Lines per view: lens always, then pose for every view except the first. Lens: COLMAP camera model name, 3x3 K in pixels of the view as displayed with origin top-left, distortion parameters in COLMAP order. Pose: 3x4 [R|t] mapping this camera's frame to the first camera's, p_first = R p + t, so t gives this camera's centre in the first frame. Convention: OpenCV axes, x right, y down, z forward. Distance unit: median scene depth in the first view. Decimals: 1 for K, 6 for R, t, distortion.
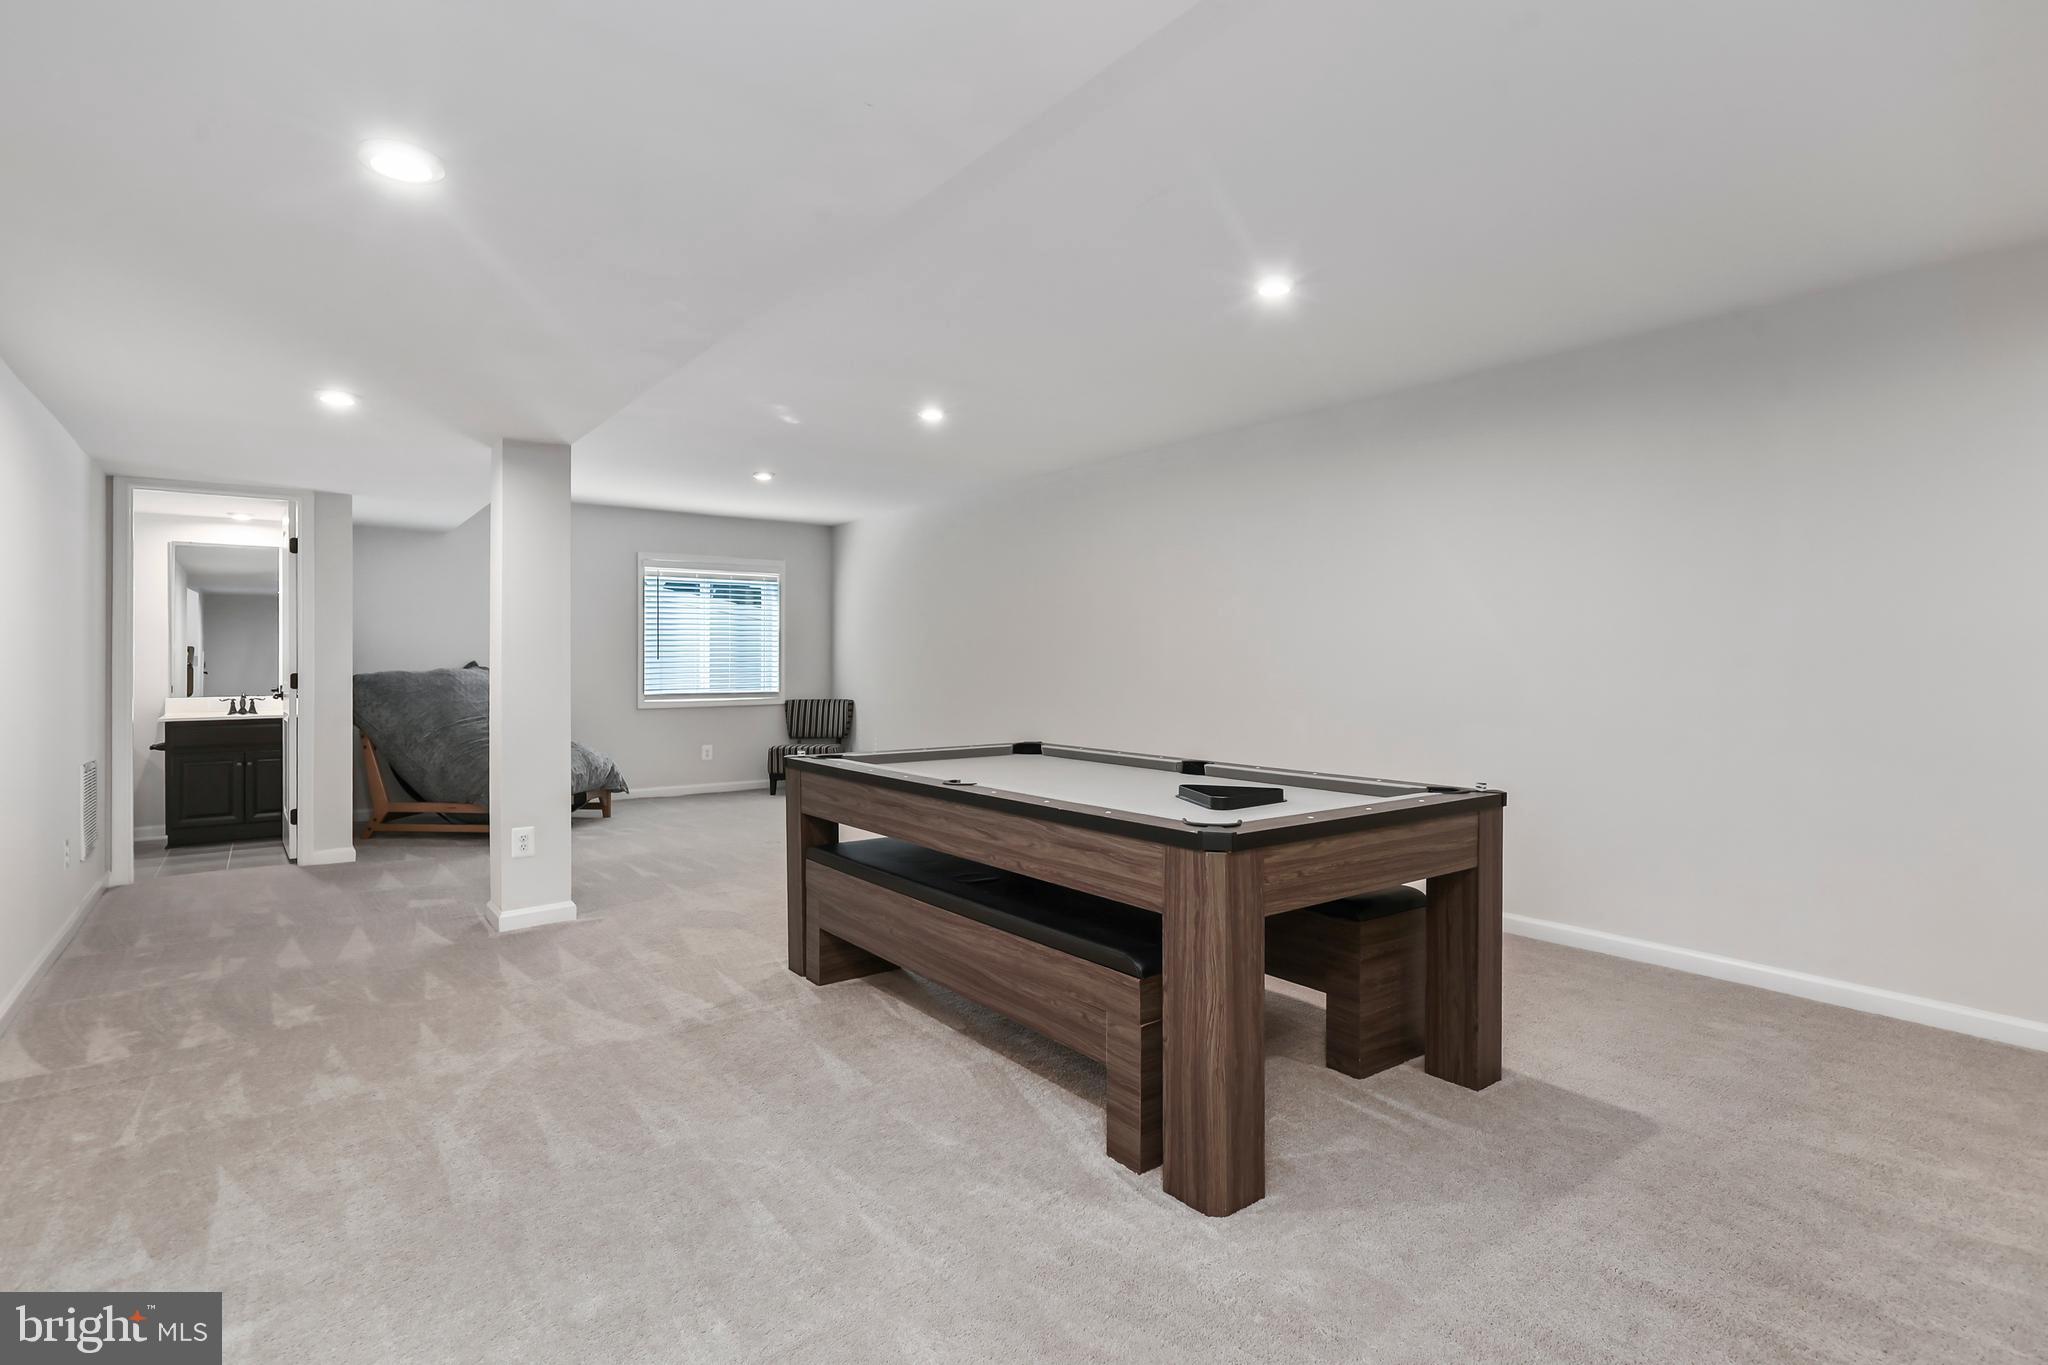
lens RADIAL K [[1013.9, 0, 1024.0], [0, 1013.9, 682.5], [0, 0, 1]] dist [0.002903, 0.000282]
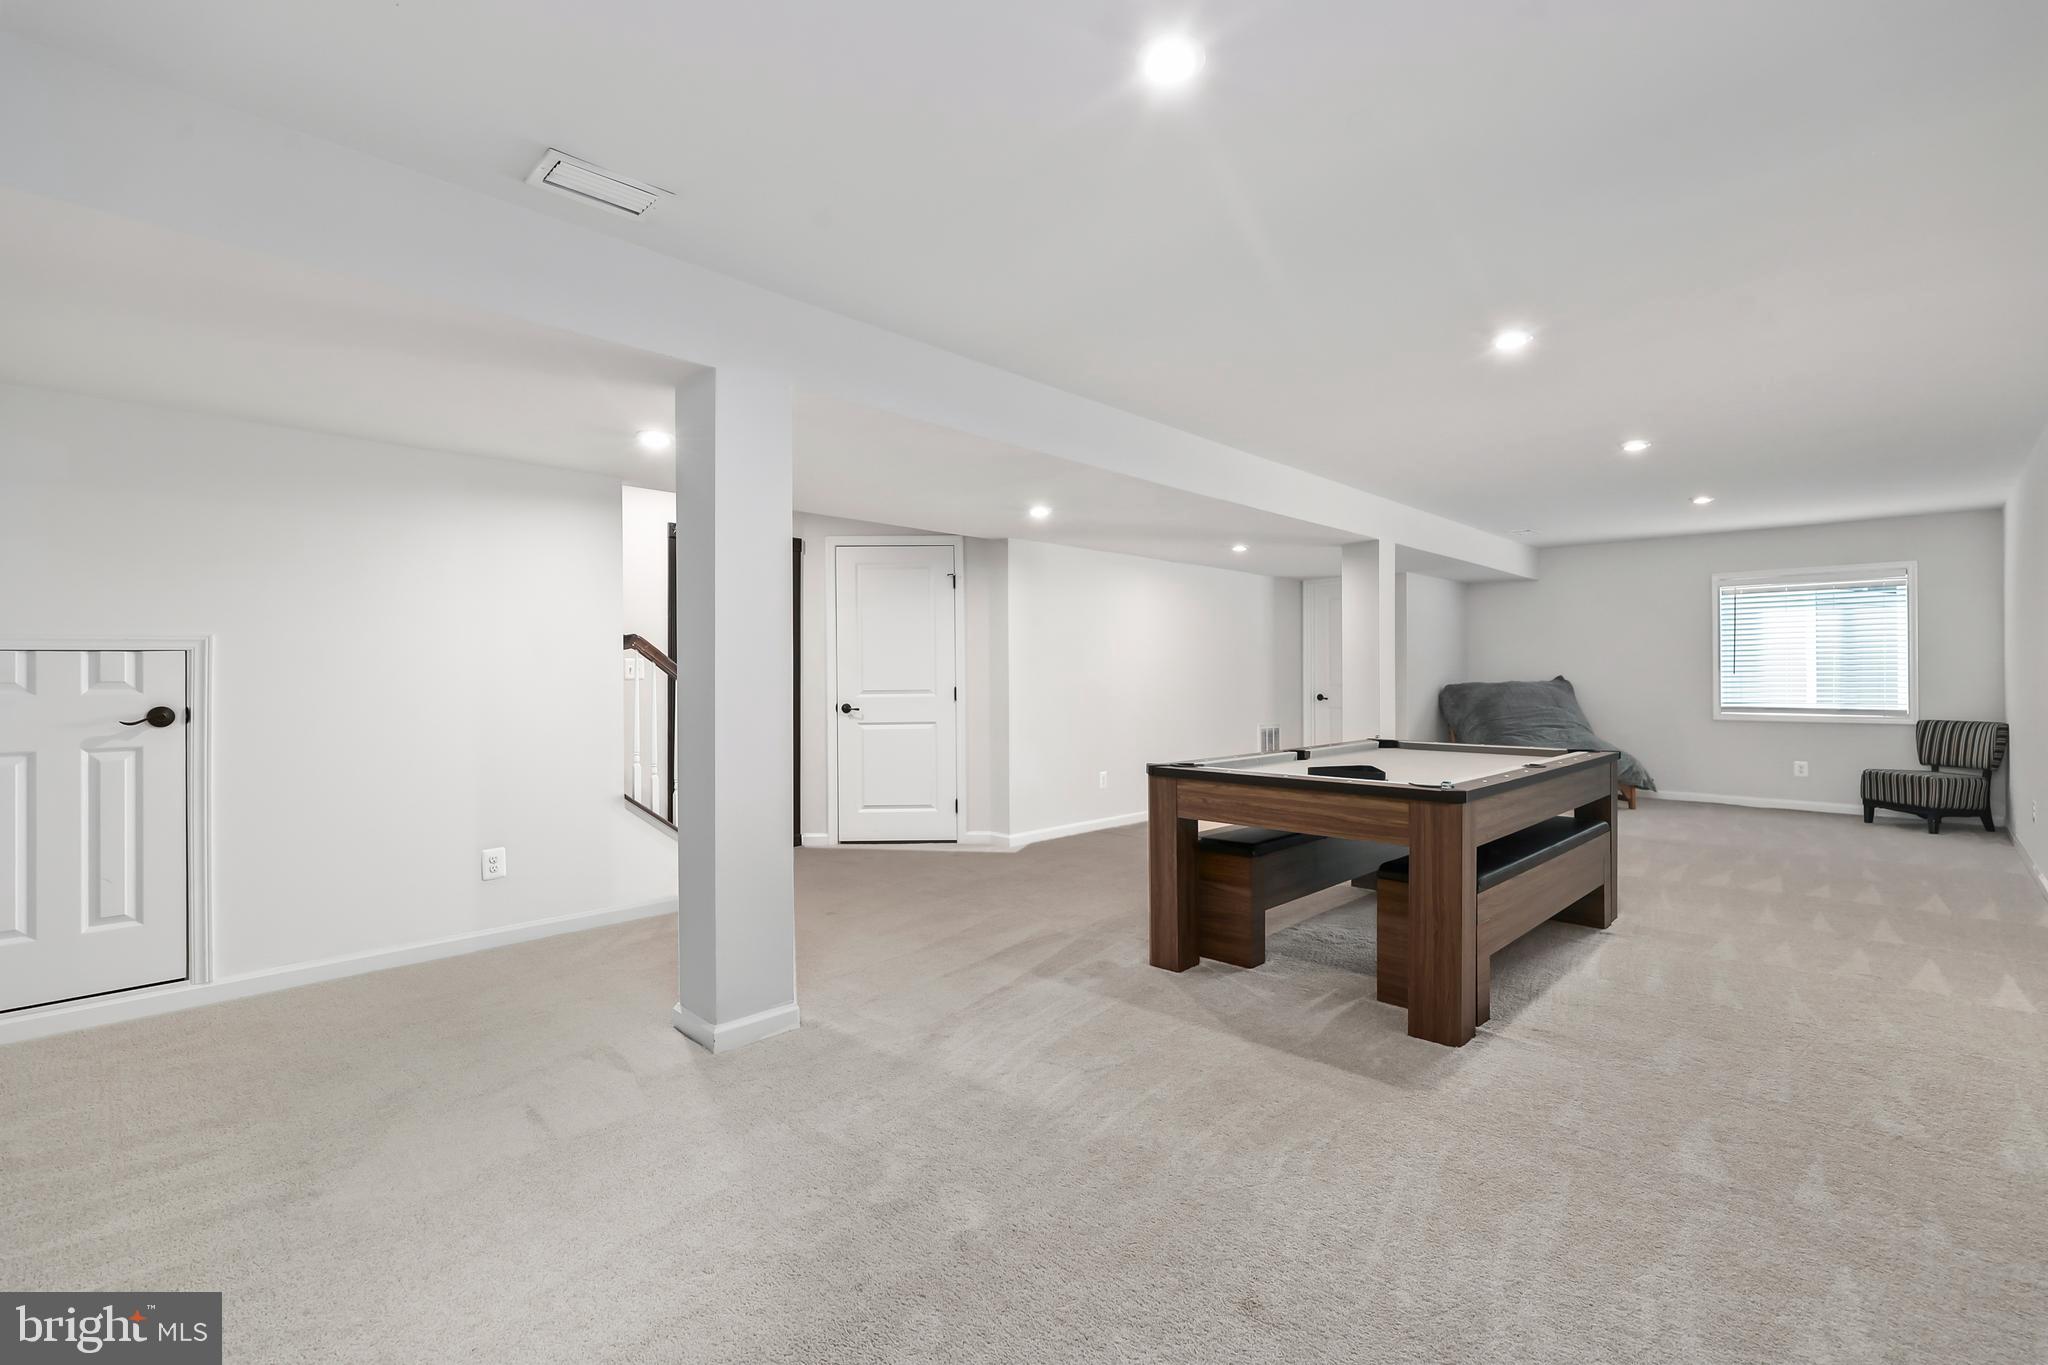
lens RADIAL K [[947.0, 0, 1024.0], [0, 947.0, 682.5], [0, 0, 1]] dist [0.000431, 0.000092]
pose [[0.167246, 0.010109, -0.985863, 0.480563], [-0.022257, 0.999731, 0.006476, -0.003370], [0.985664, 0.020859, 0.167426, 0.116555]]
